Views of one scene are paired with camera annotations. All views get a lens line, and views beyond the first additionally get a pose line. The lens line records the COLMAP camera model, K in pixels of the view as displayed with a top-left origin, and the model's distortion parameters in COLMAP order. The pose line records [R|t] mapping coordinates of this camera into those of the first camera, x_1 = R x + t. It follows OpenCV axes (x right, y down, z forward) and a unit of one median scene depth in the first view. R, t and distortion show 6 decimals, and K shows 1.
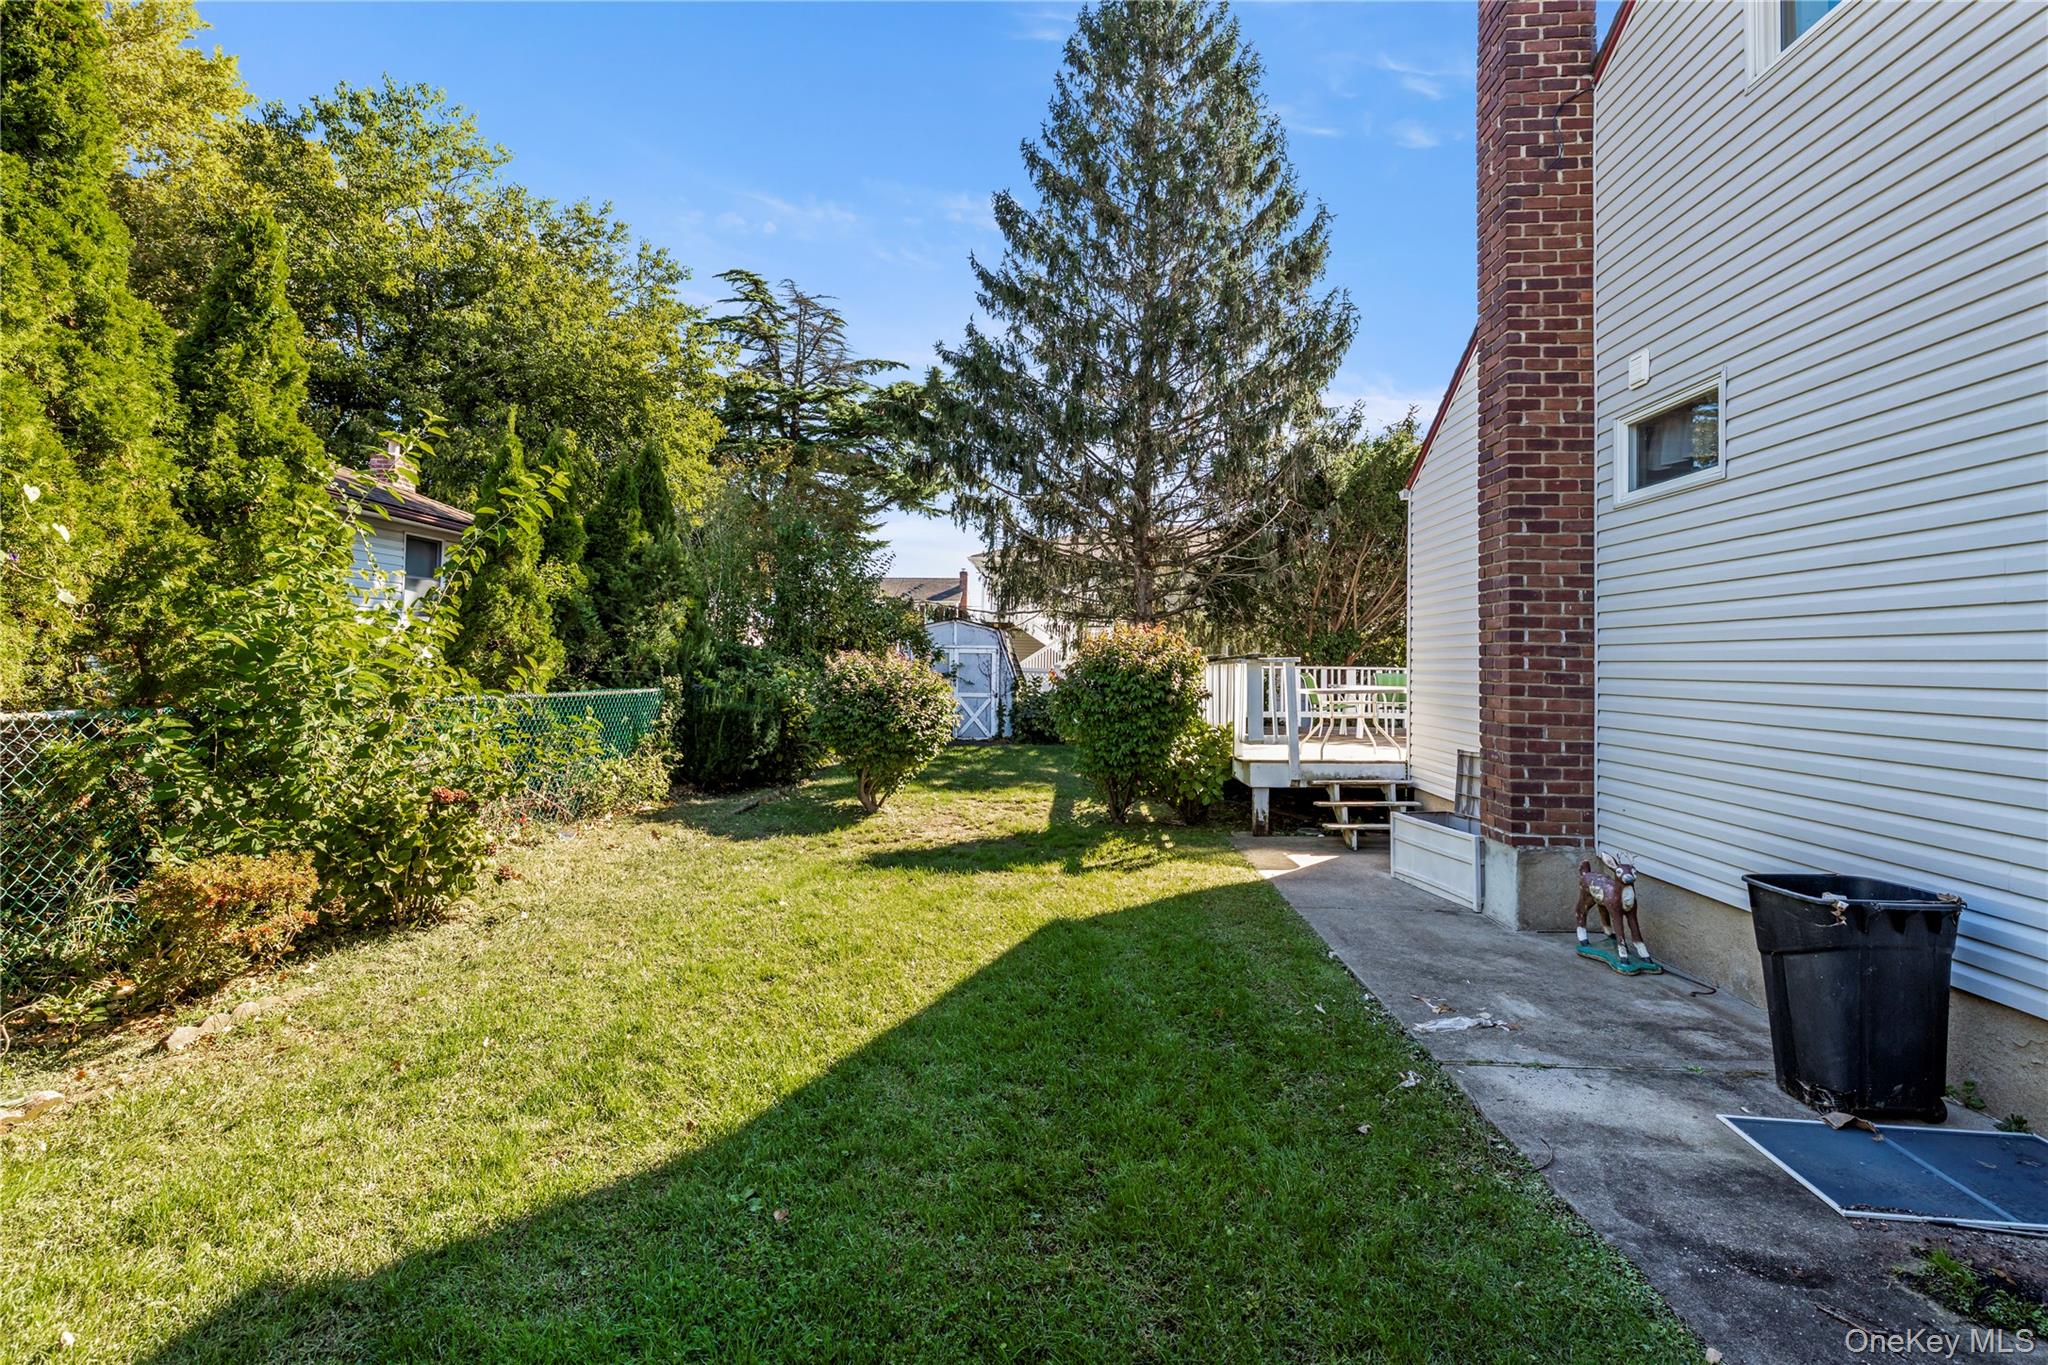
lens RADIAL K [[889.1, 0, 1018.2], [0, 889.1, 670.4], [0, 0, 1]] dist [0.001176, 0.000153]
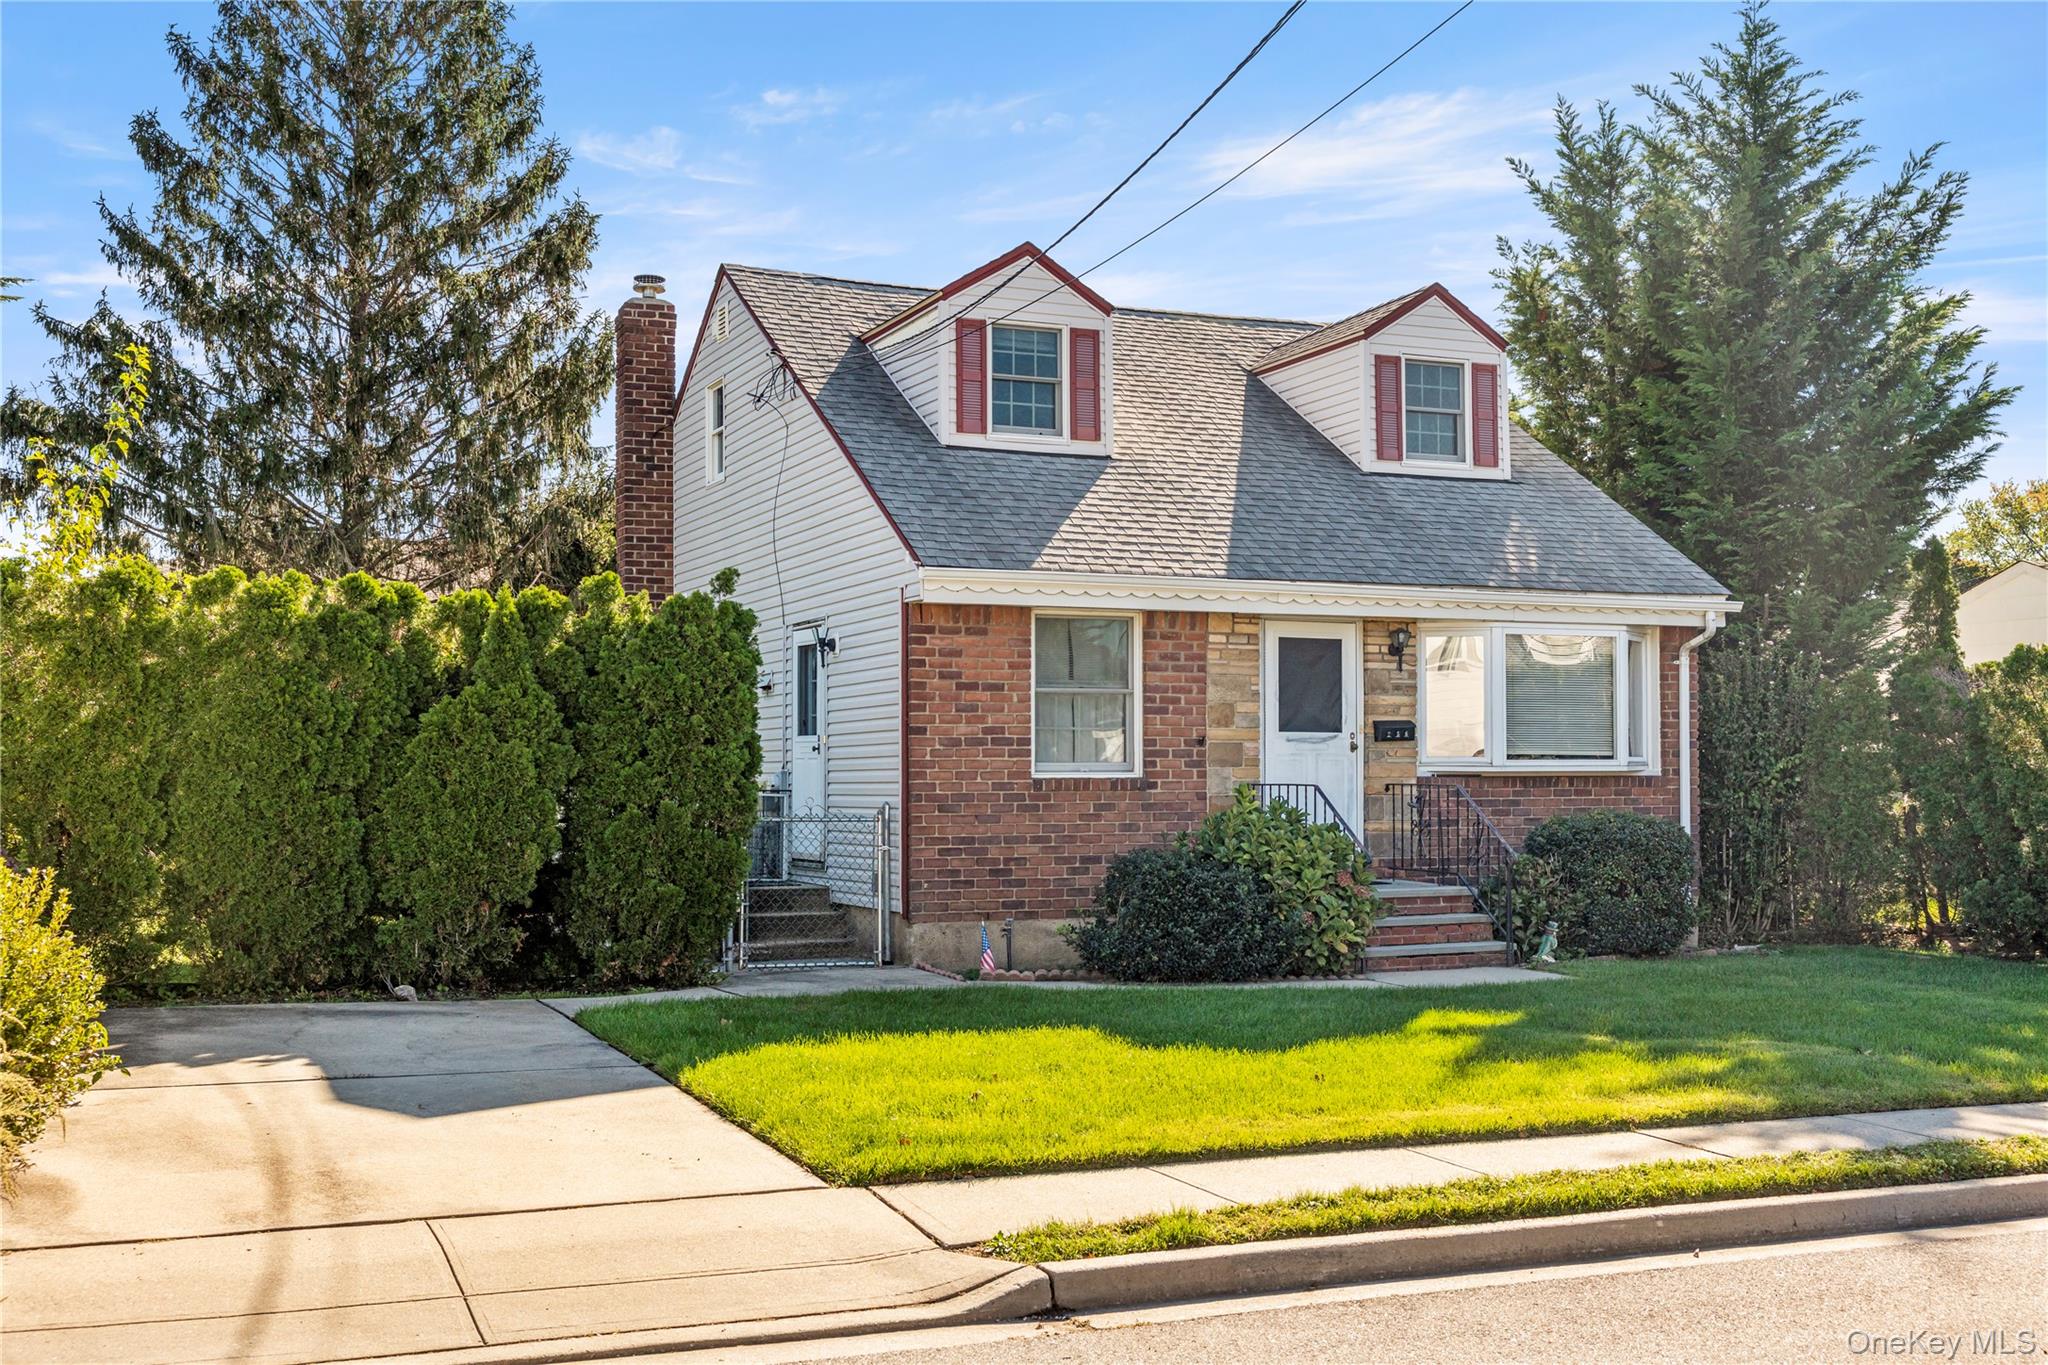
lens RADIAL K [[2242.7, 0, 1021.4], [0, 2242.7, 684.9], [0, 0, 1]] dist [-0.018178, 0.000000]
pose [[0.893930, -0.000270, 0.448206, -0.666745], [0.022265, 0.998792, -0.043805, 0.040612], [-0.447652, 0.049137, 0.892857, -3.056394]]
